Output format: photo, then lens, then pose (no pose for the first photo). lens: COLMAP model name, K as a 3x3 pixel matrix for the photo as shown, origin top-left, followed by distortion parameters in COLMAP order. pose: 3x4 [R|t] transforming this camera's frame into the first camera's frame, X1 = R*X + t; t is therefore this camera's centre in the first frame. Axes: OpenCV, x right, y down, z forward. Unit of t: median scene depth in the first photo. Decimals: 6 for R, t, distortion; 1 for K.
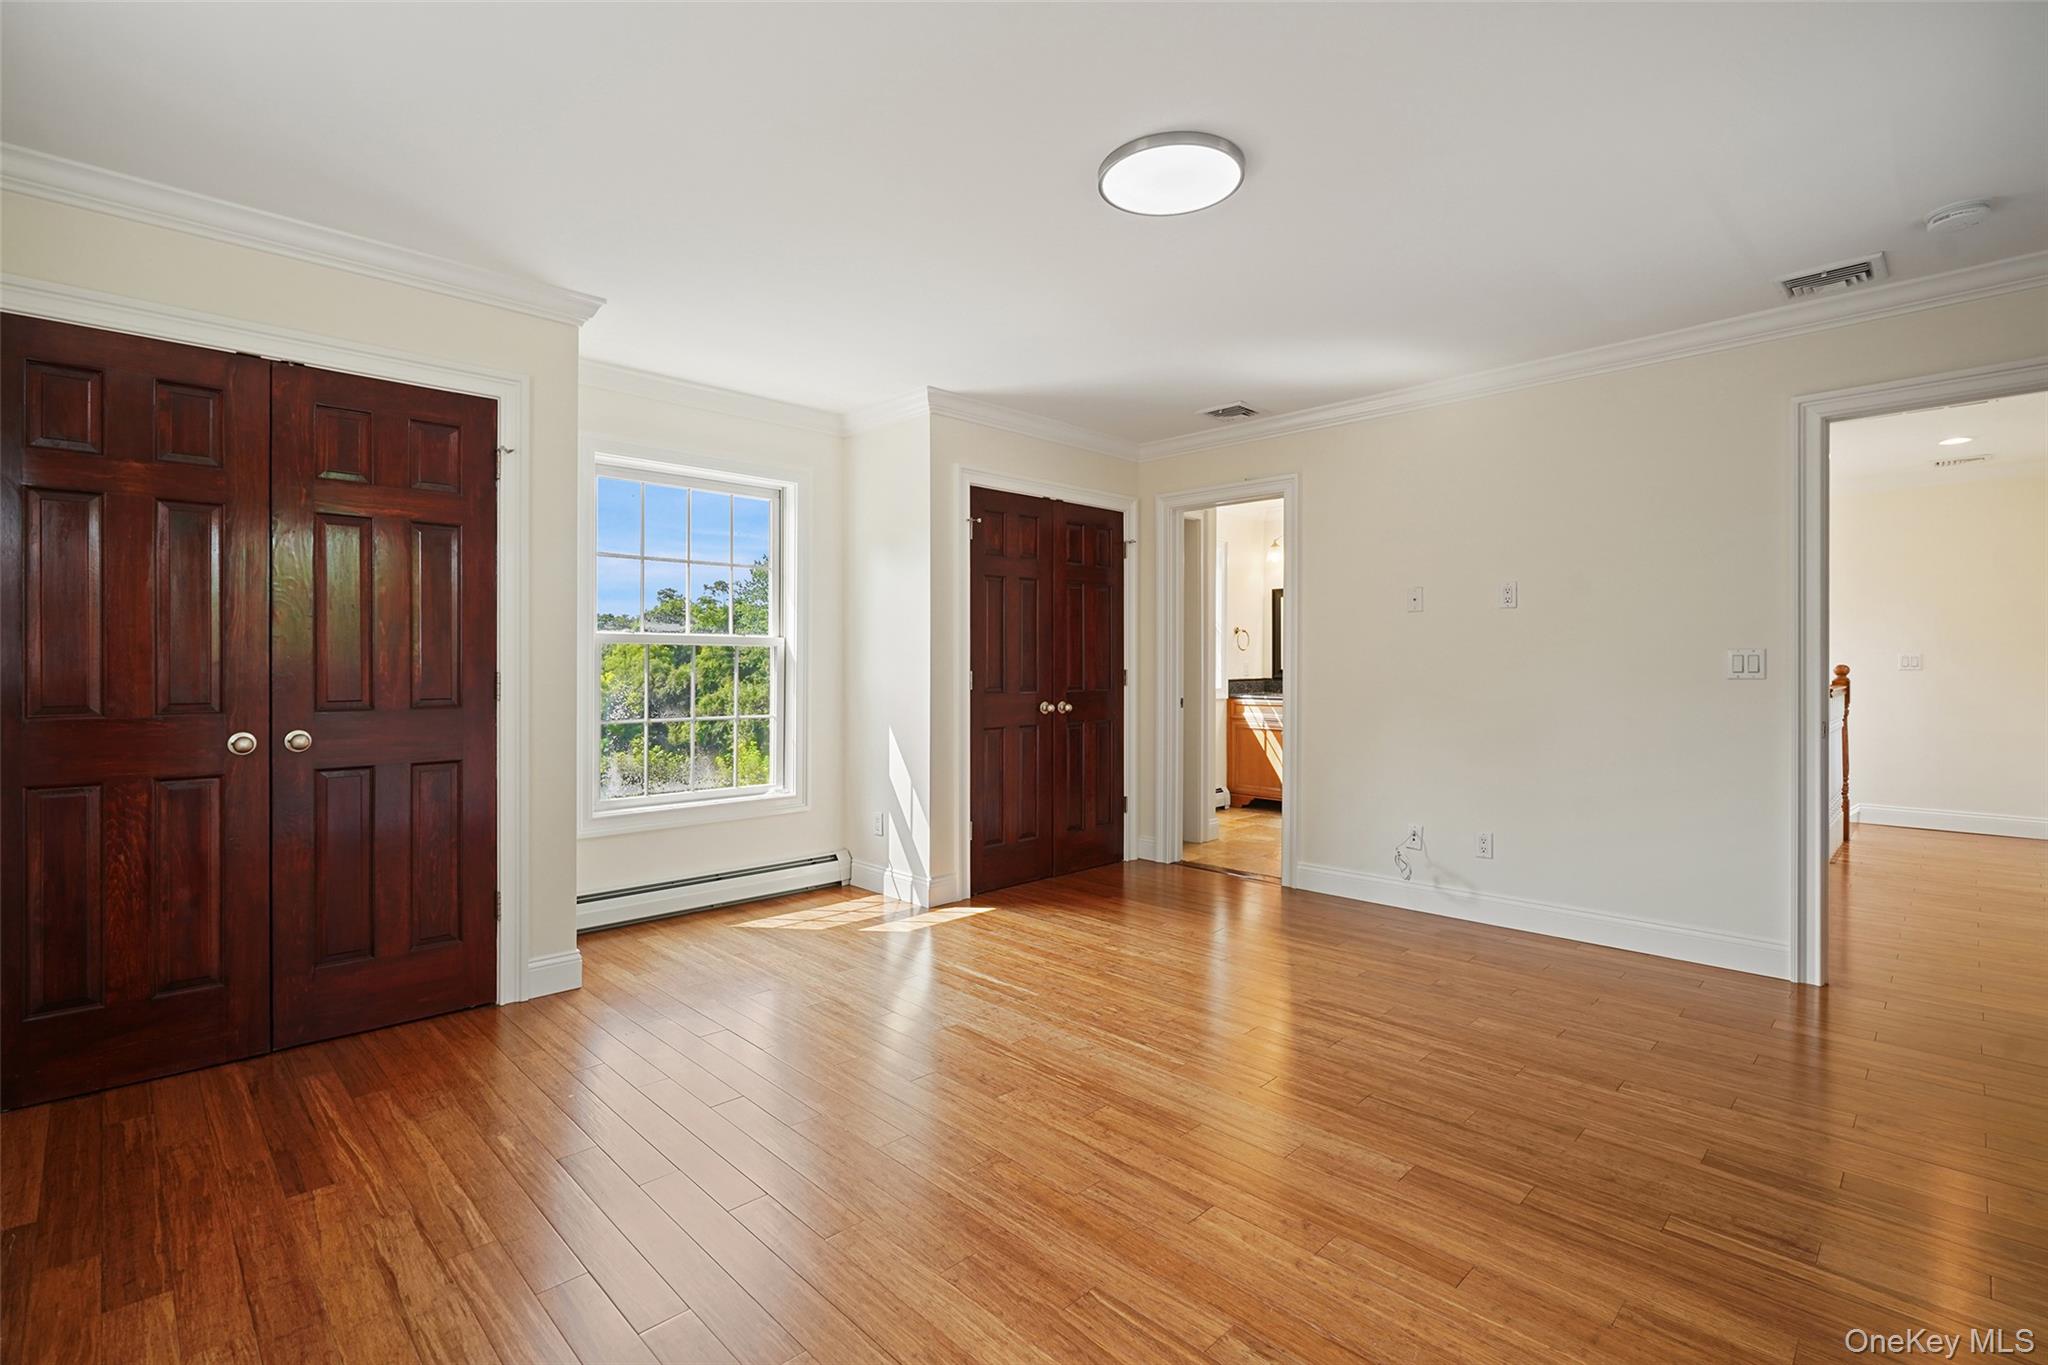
lens RADIAL K [[936.4, 0, 1003.4], [0, 936.4, 660.9], [0, 0, 1]] dist [-0.013060, 0.004481]
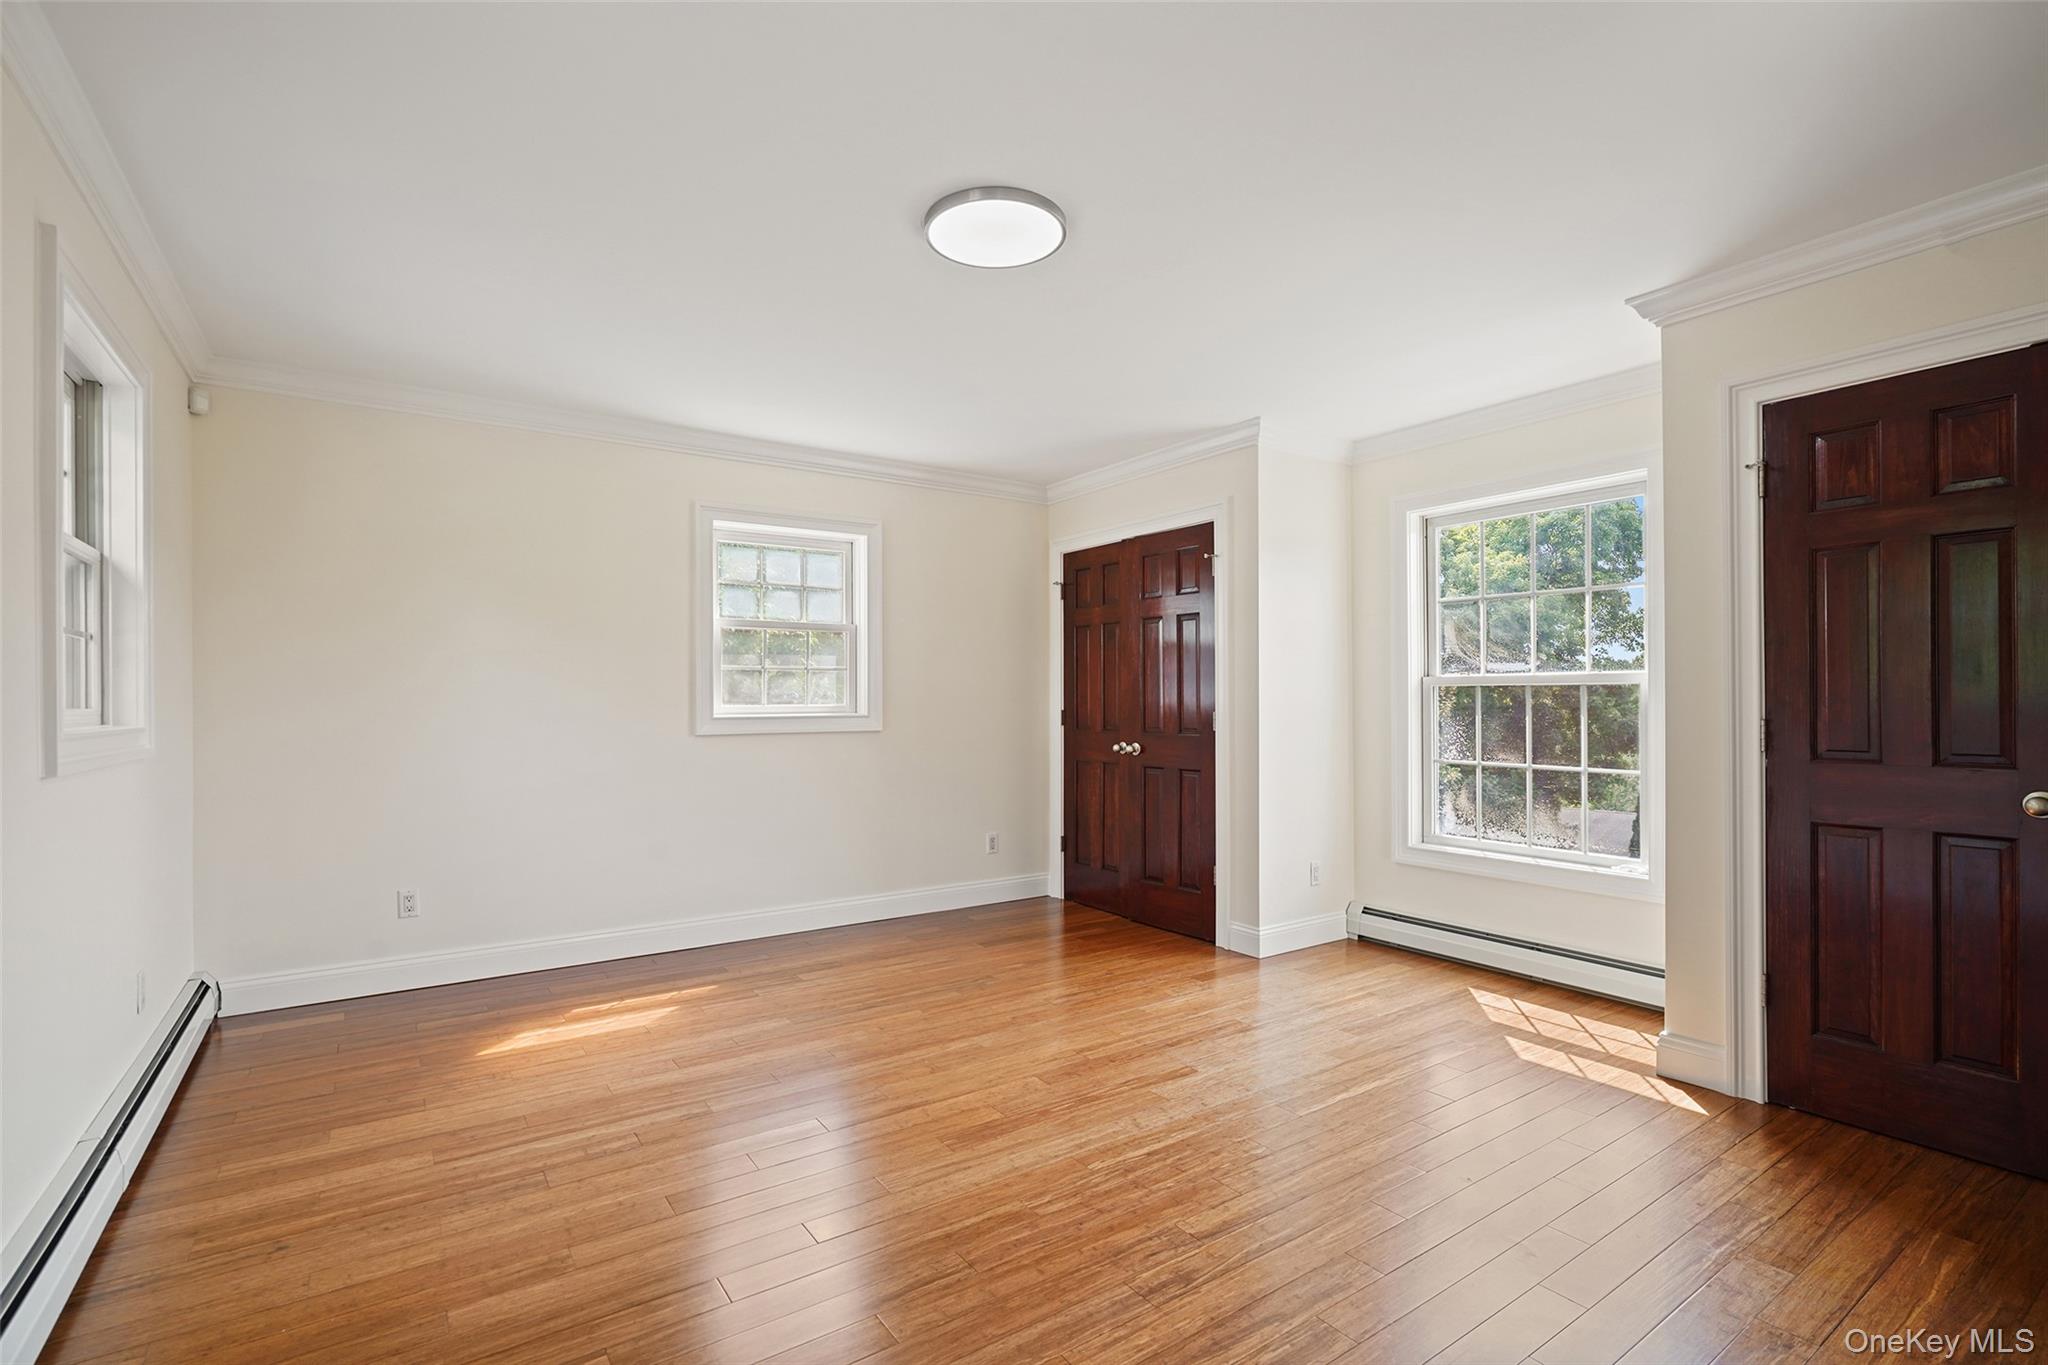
lens RADIAL K [[936.4, 0, 1006.8], [0, 936.4, 700.1], [0, 0, 1]] dist [-0.013060, 0.004481]
pose [[-0.173752, -0.001729, -0.984788, 0.996853], [0.006166, 0.999977, -0.002844, -0.003967], [0.984770, -0.006567, -0.173737, 1.007520]]
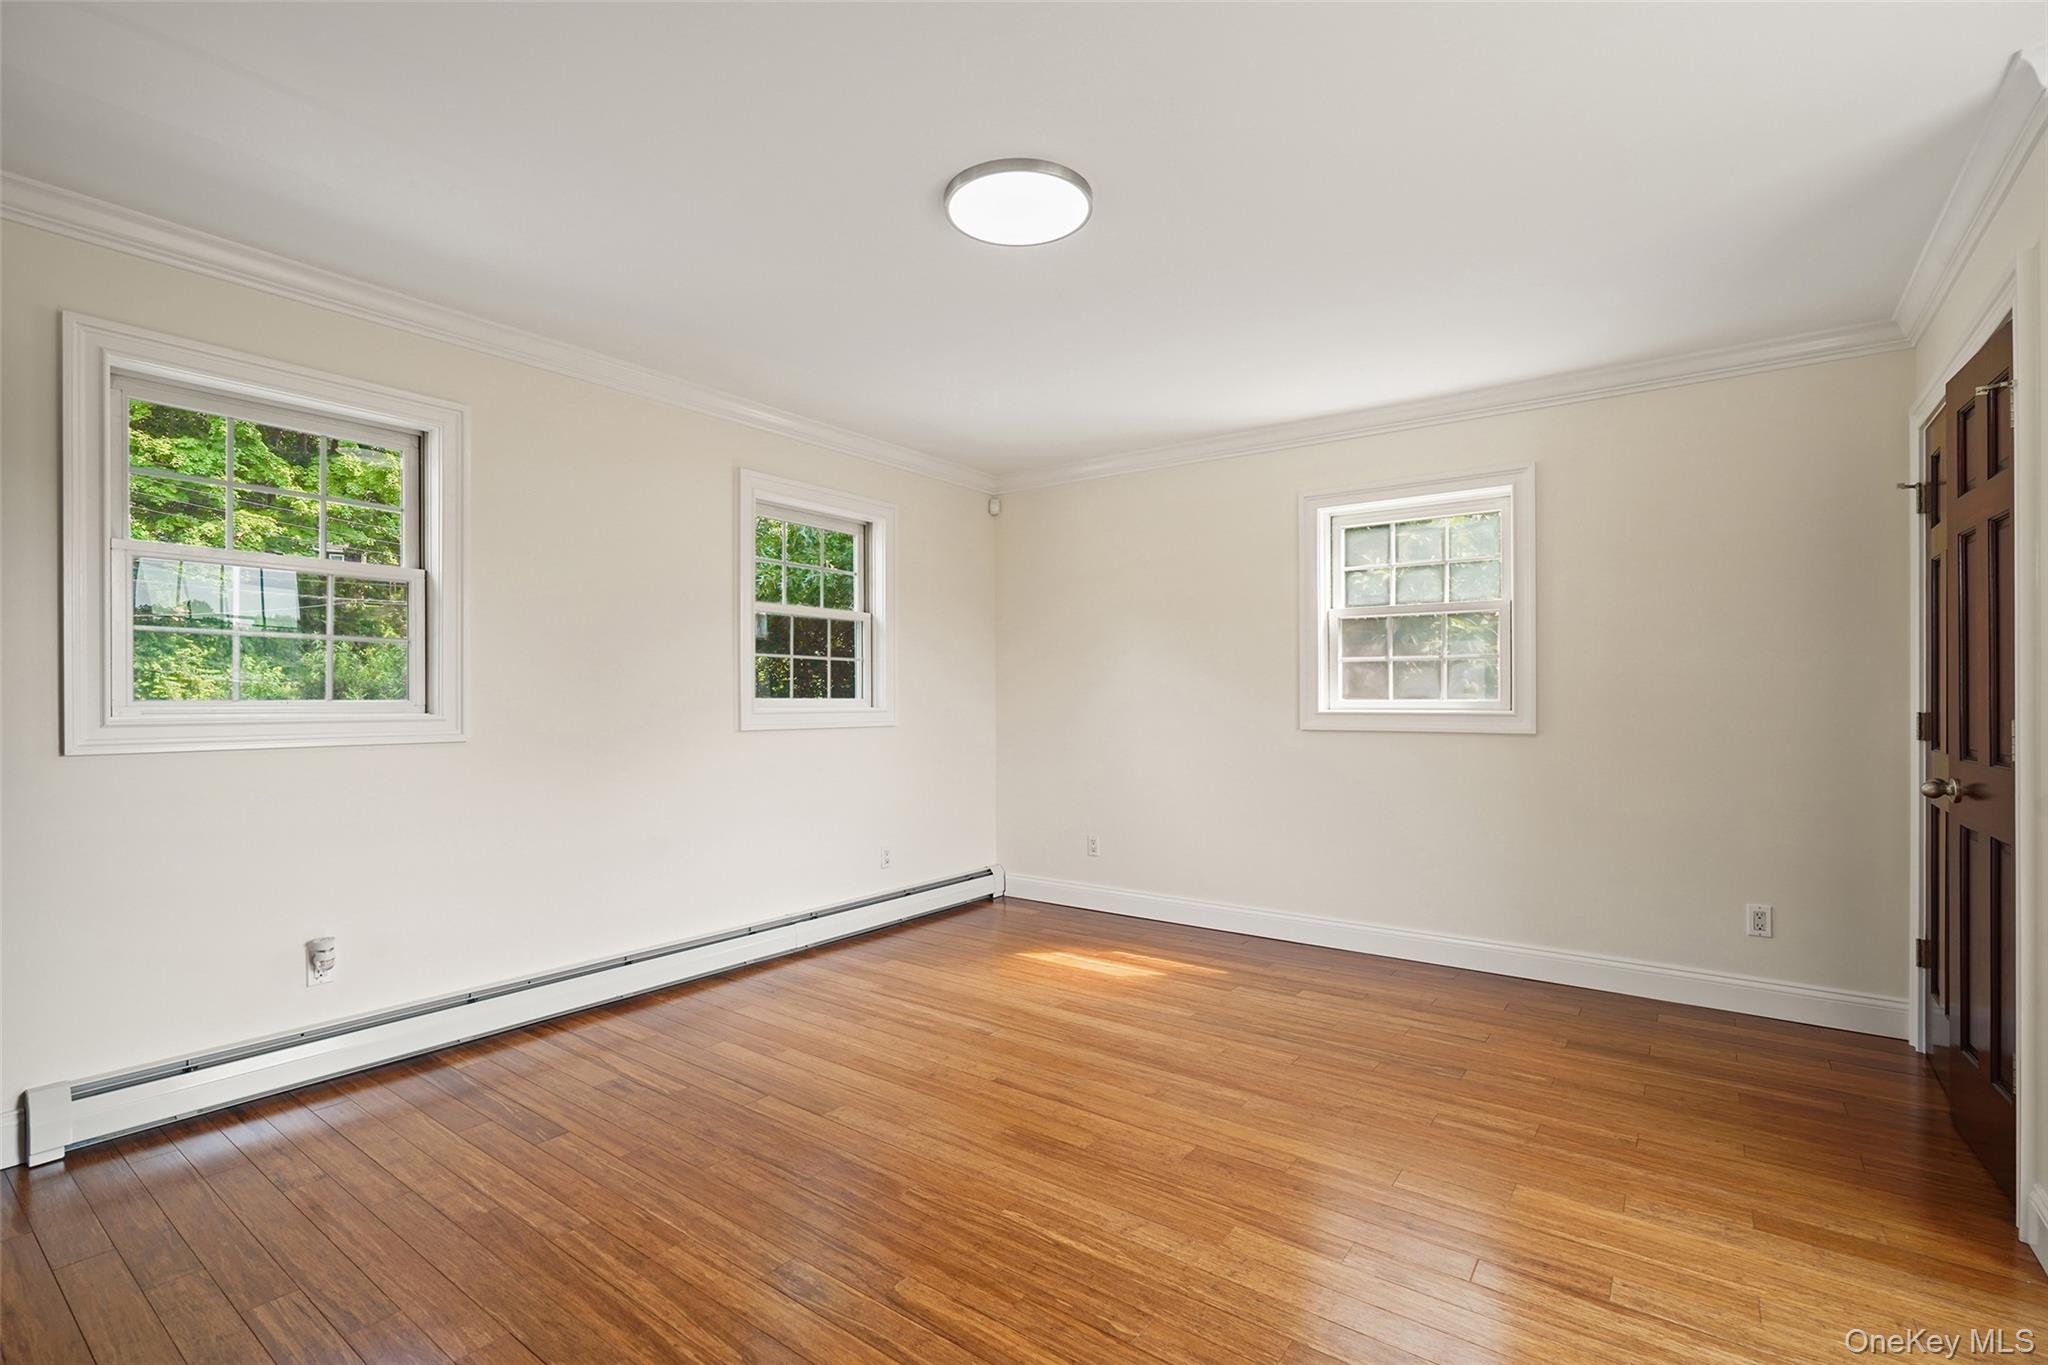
lens RADIAL K [[936.4, 0, 1002.2], [0, 936.4, 690.4], [0, 0, 1]] dist [-0.013060, 0.004481]
pose [[-0.988364, -0.004213, -0.152052, 0.294962], [-0.002609, 0.999939, -0.010749, 0.000360], [0.152088, -0.010227, -0.988314, 1.665302]]
